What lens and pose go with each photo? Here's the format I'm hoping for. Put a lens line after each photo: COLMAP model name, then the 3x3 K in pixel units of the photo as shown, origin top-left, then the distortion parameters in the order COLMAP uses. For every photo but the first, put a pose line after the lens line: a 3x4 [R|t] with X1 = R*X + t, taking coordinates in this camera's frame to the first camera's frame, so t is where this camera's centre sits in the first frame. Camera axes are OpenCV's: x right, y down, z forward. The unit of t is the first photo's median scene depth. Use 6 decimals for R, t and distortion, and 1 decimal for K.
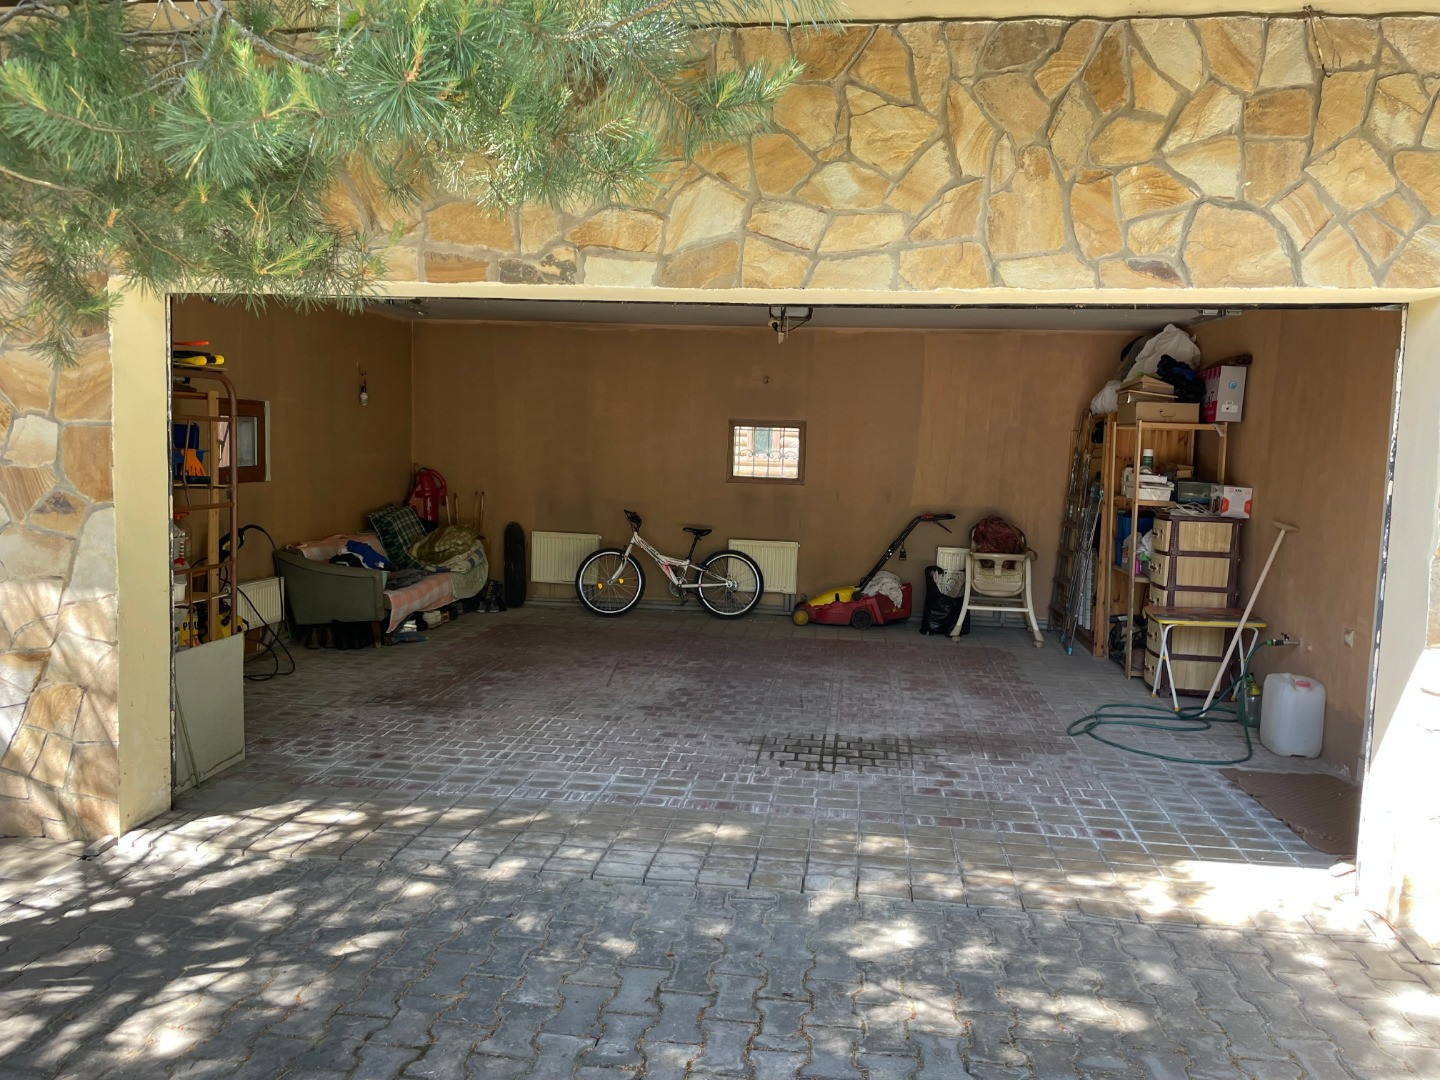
lens RADIAL K [[1047.5, 0, 695.6], [0, 1047.5, 487.0], [0, 0, 1]] dist [0.078119, -0.075845]
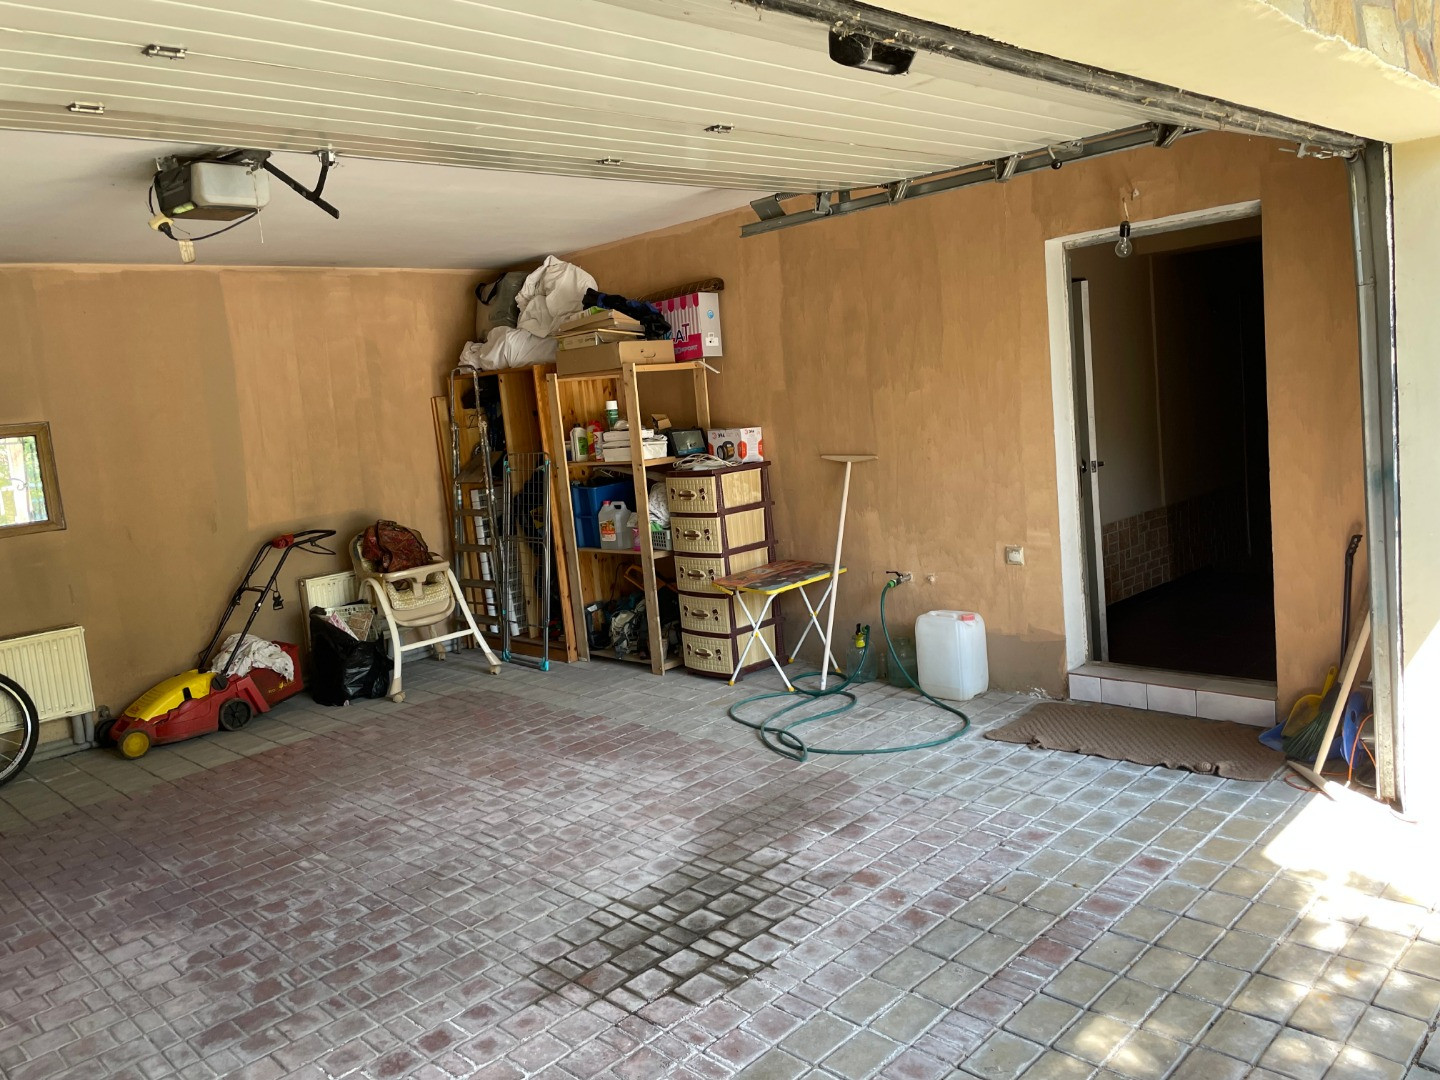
lens RADIAL K [[1085.7, 0, 686.0], [0, 1085.7, 499.9], [0, 0, 1]] dist [0.084568, -0.107658]
pose [[0.607916, -0.162574, 0.777179, -0.333572], [0.152206, 0.984522, 0.086890, -0.038234], [-0.779276, 0.065470, 0.623251, 0.678820]]
